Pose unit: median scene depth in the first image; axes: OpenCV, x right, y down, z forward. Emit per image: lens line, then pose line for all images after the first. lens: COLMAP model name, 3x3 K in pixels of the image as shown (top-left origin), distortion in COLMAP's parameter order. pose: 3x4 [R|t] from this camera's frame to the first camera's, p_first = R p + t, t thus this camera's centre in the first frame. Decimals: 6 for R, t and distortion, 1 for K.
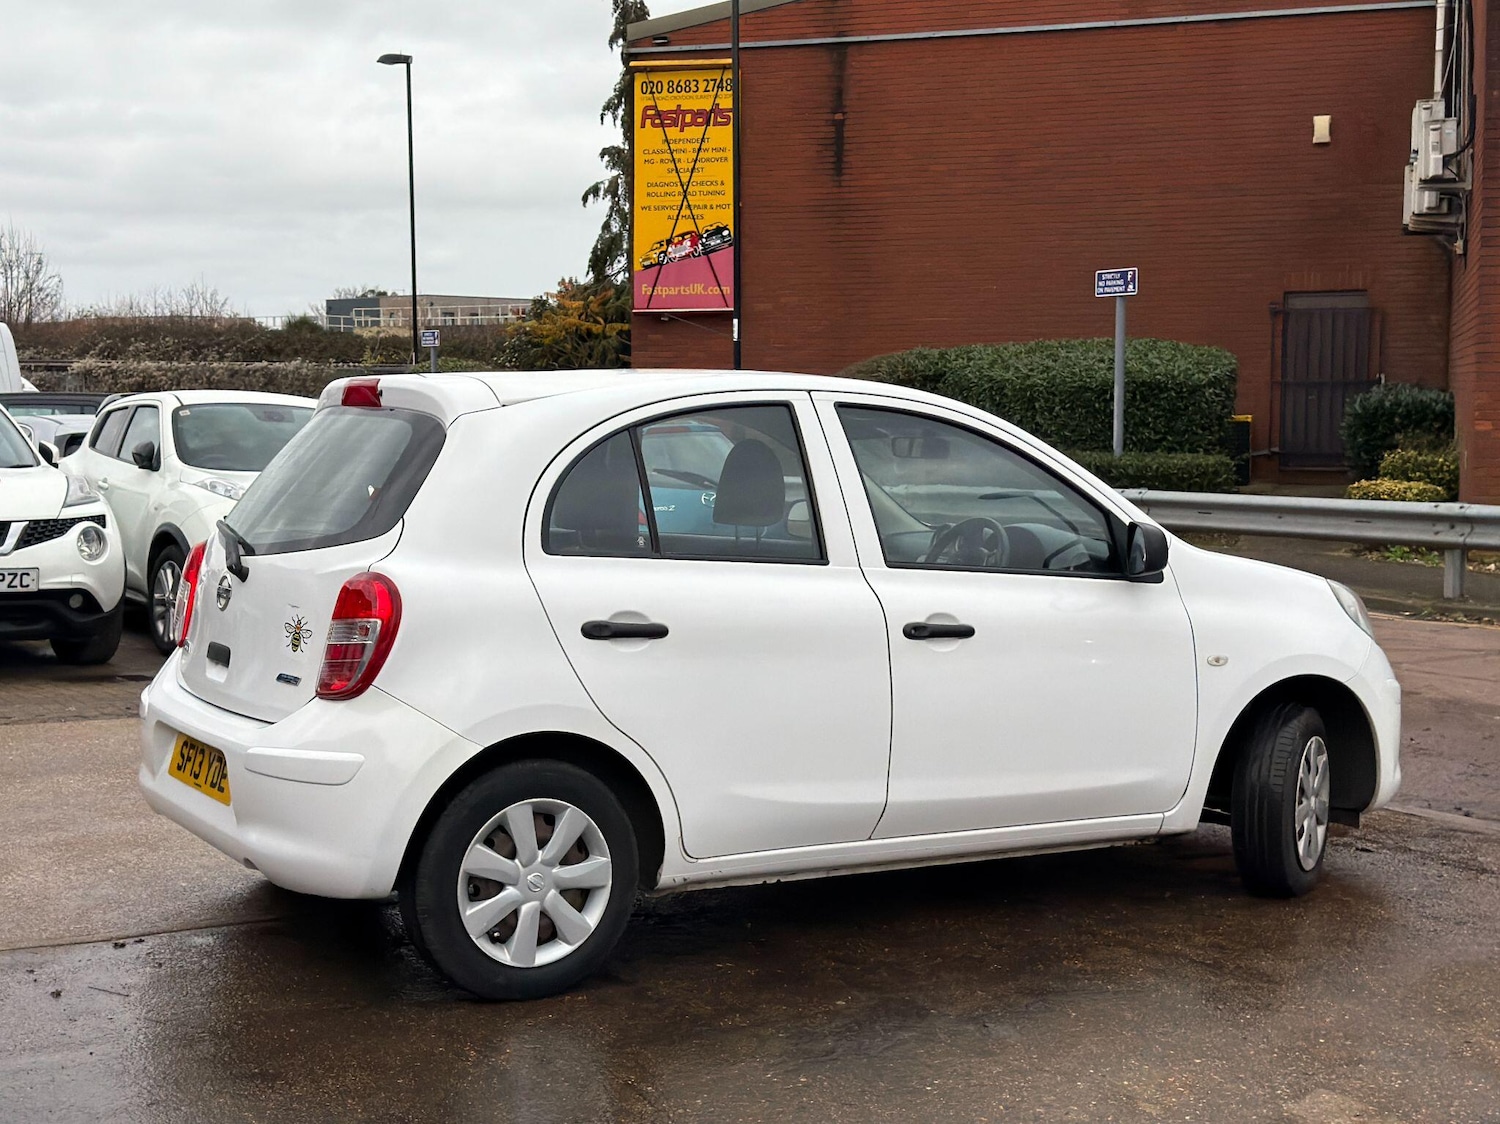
lens RADIAL K [[2090.9, 0, 750.0], [0, 2090.9, 562.0], [0, 0, 1]] dist [0.171946, -0.147392]
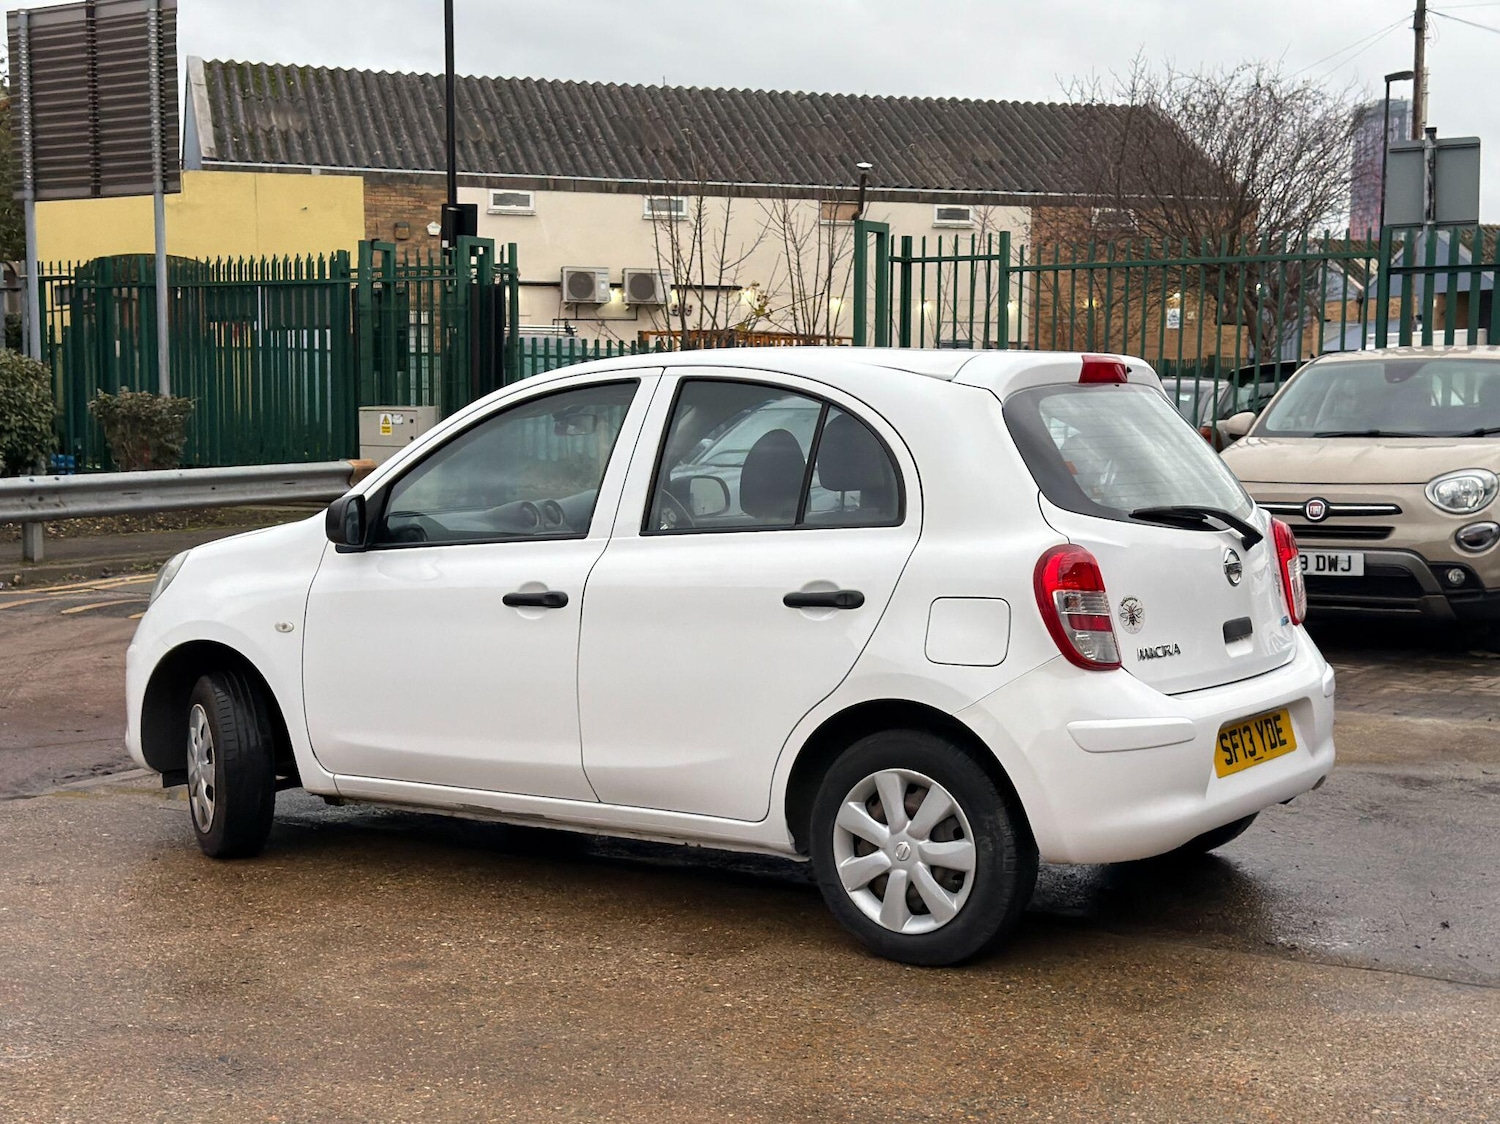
lens RADIAL K [[2124.1, 0, 744.7], [0, 2124.1, 585.1], [0, 0, 1]] dist [0.172874, -0.305376]
pose [[-0.405559, -0.087474, 0.909874, -0.532198], [0.071233, 0.989359, 0.126866, -0.060736], [-0.911289, 0.116264, -0.395012, 0.793474]]
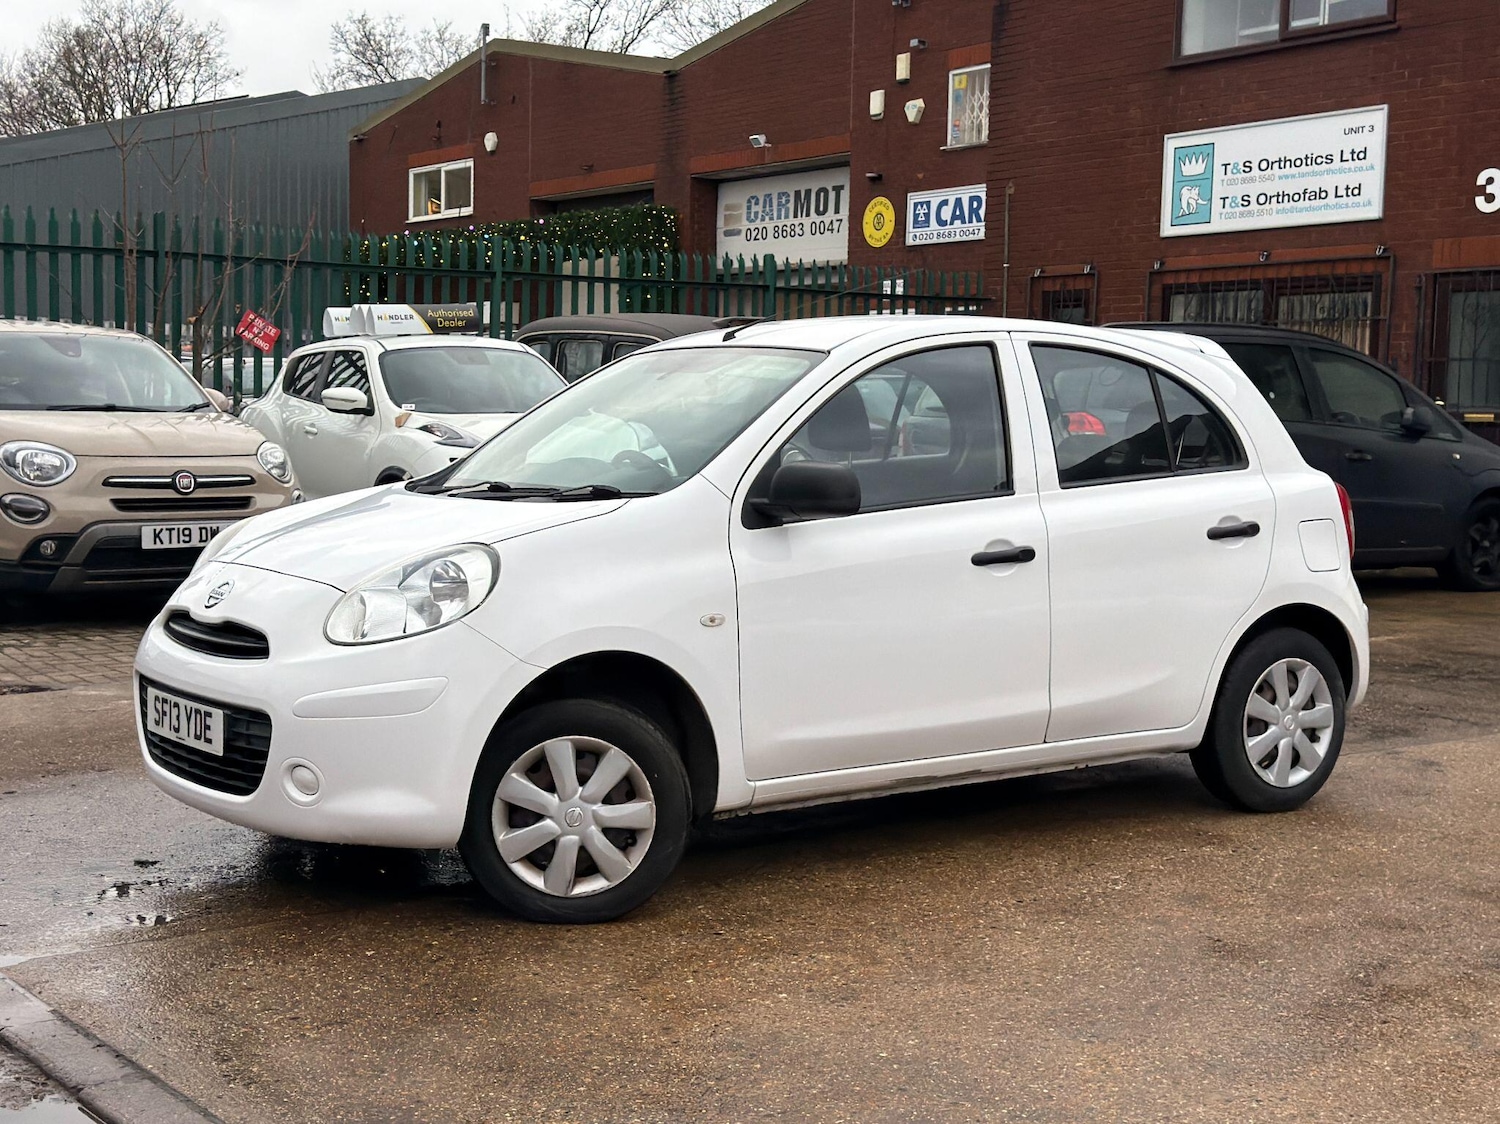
lens RADIAL K [[2124.1, 0, 744.7], [0, 2124.1, 585.1], [0, 0, 1]] dist [0.172874, -0.305376]
pose [[-0.997665, -0.016281, -0.066331, 0.070322], [-0.026934, 0.986252, 0.163040, -0.072932], [0.062765, 0.164445, -0.984387, 1.161133]]
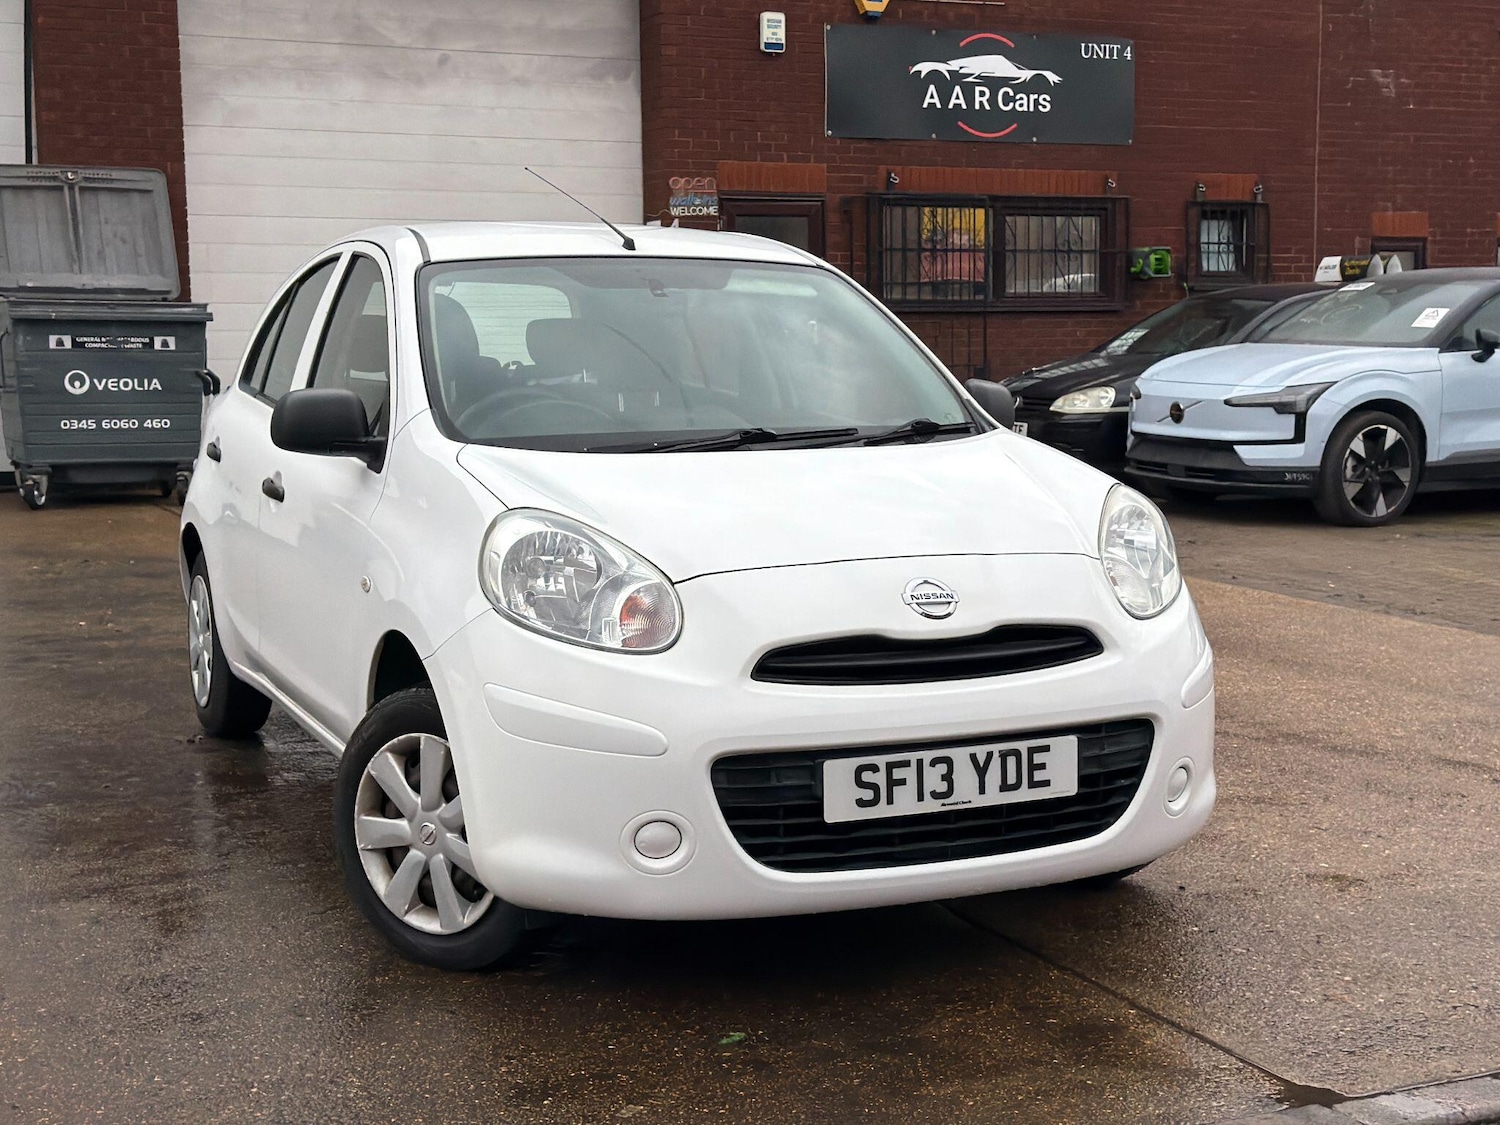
lens RADIAL K [[2124.1, 0, 744.7], [0, 2124.1, 585.6], [0, 0, 1]] dist [0.172874, -0.305376]
pose [[-0.130593, 0.112257, -0.985060, 0.517303], [-0.072368, 0.989839, 0.122396, -0.029647], [0.988791, 0.087271, -0.121142, 0.672540]]
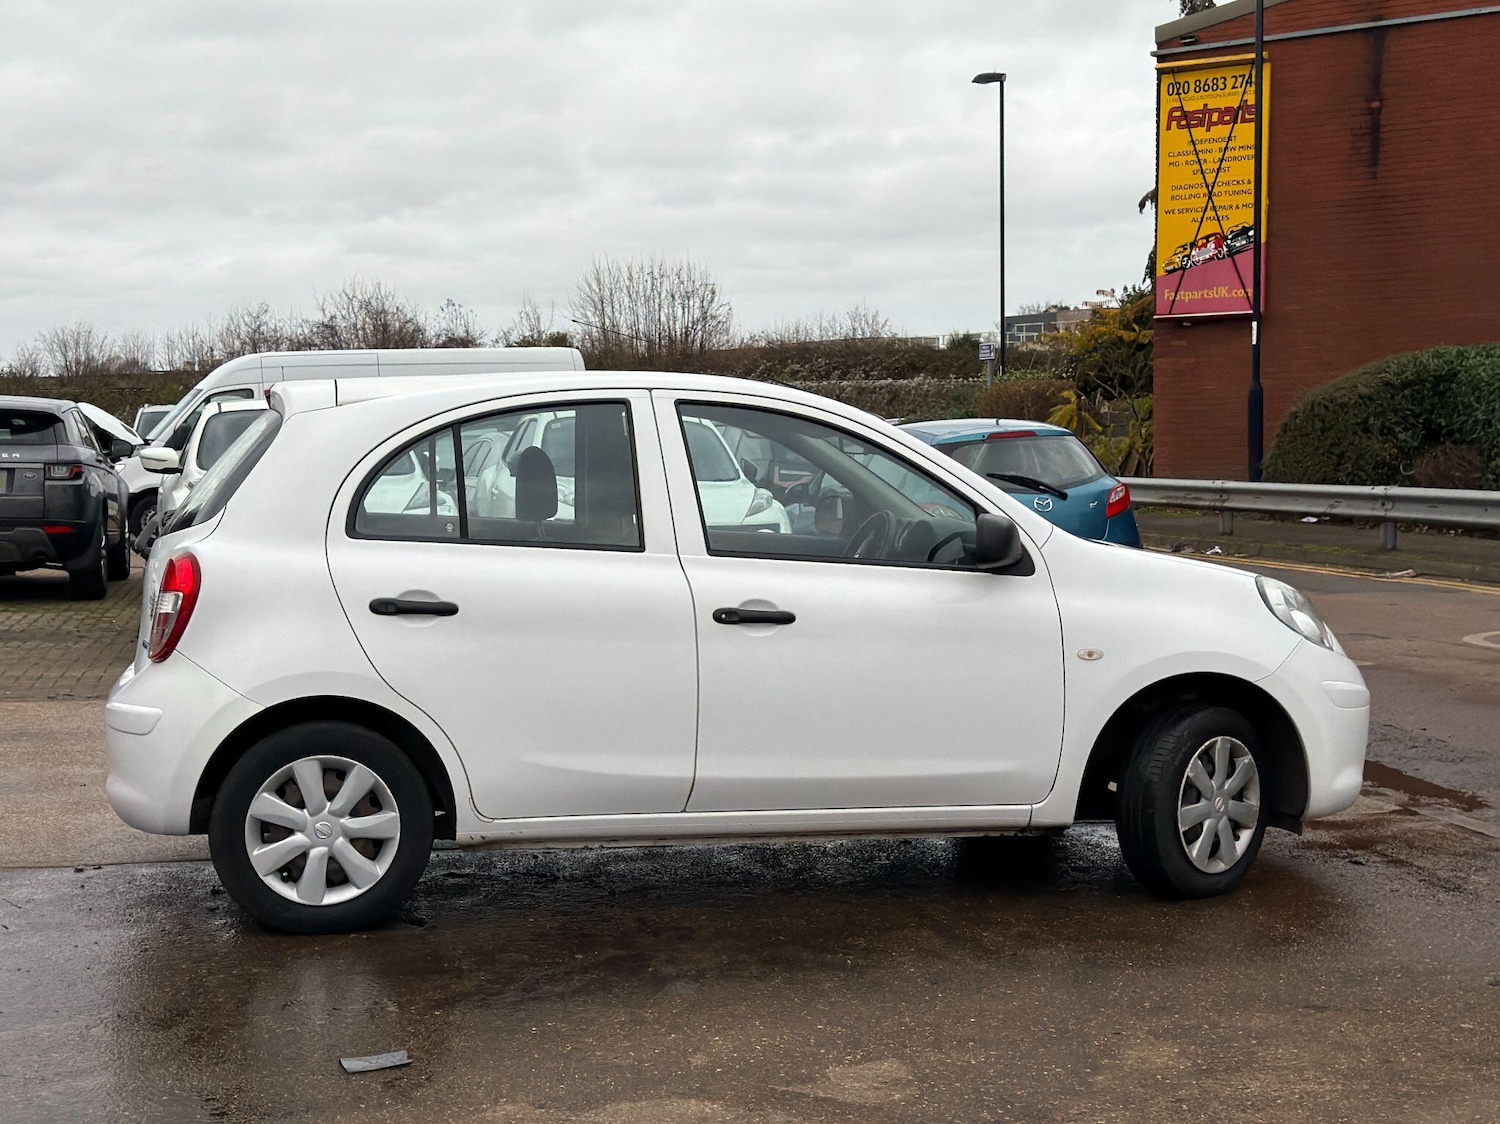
lens RADIAL K [[2094.4, 0, 749.7], [0, 2094.4, 587.9], [0, 0, 1]] dist [0.175268, -0.339356]
pose [[0.944934, 0.014906, -0.326921, 0.216956], [-0.013178, 0.999885, 0.007501, 0.005431], [0.326995, -0.002780, 0.945022, 0.004946]]
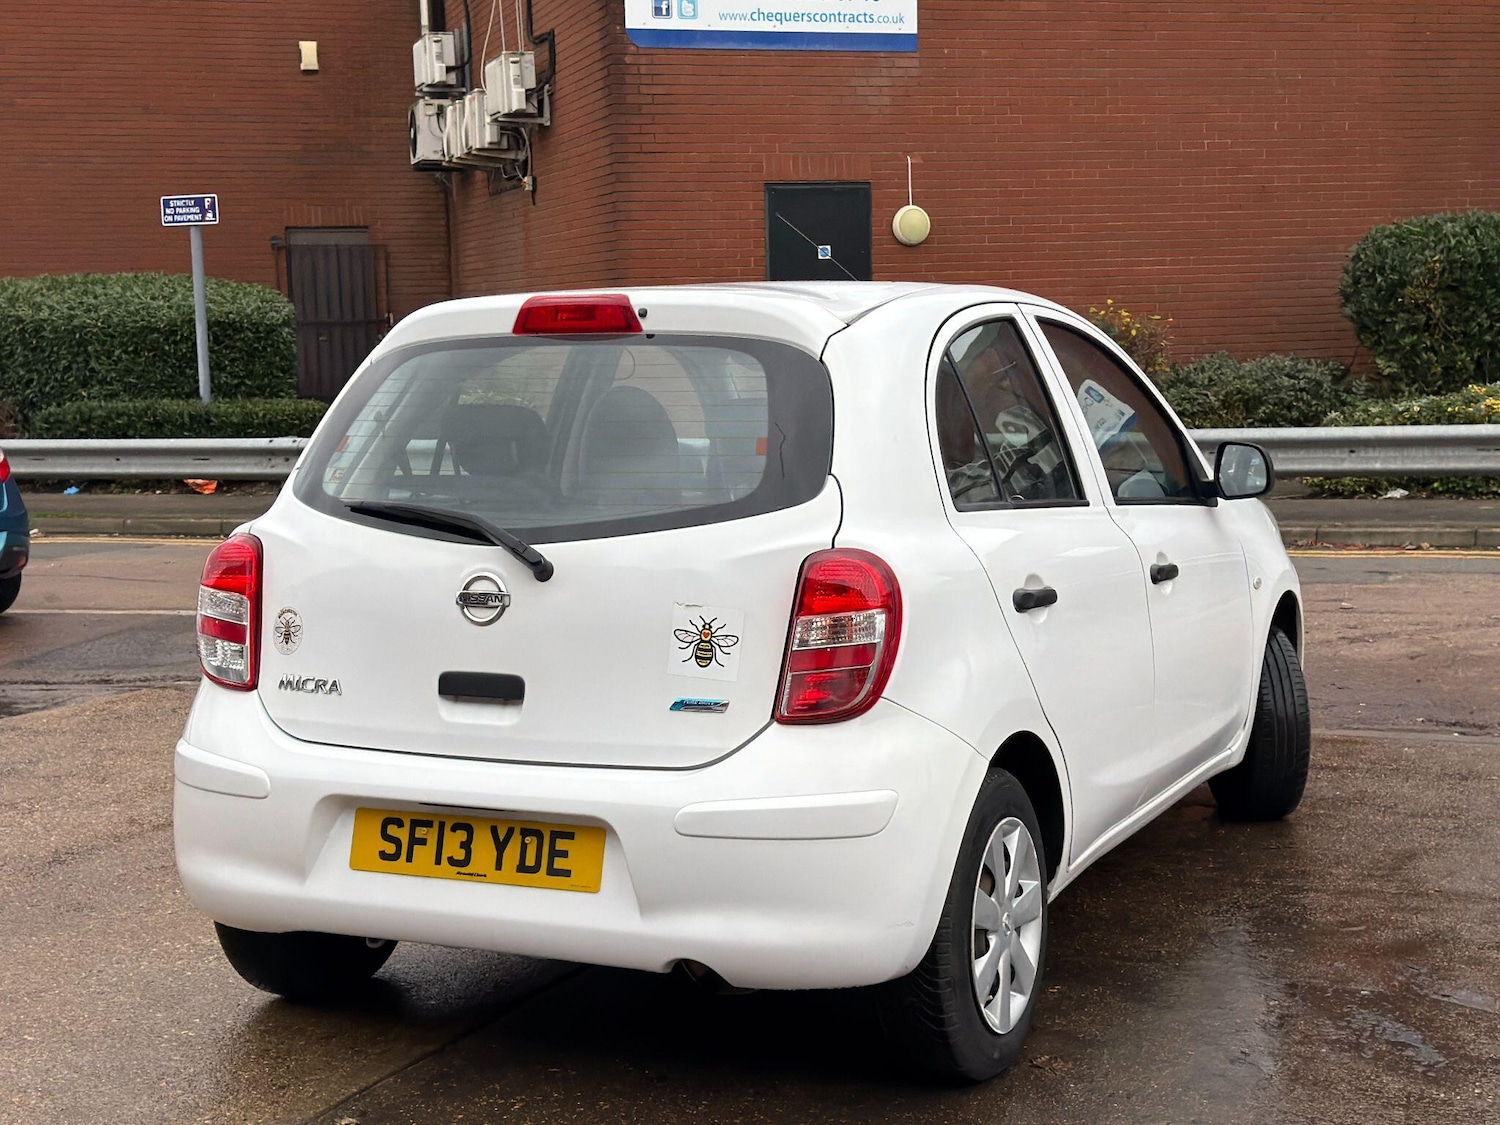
lens RADIAL K [[2136.0, 0, 734.7], [0, 2136.0, 586.0], [0, 0, 1]] dist [0.175316, -0.282614]
pose [[0.827922, -0.087328, 0.554003, -0.282975], [0.068904, 0.996158, 0.054052, -0.011410], [-0.556595, -0.006578, 0.830758, 0.174544]]
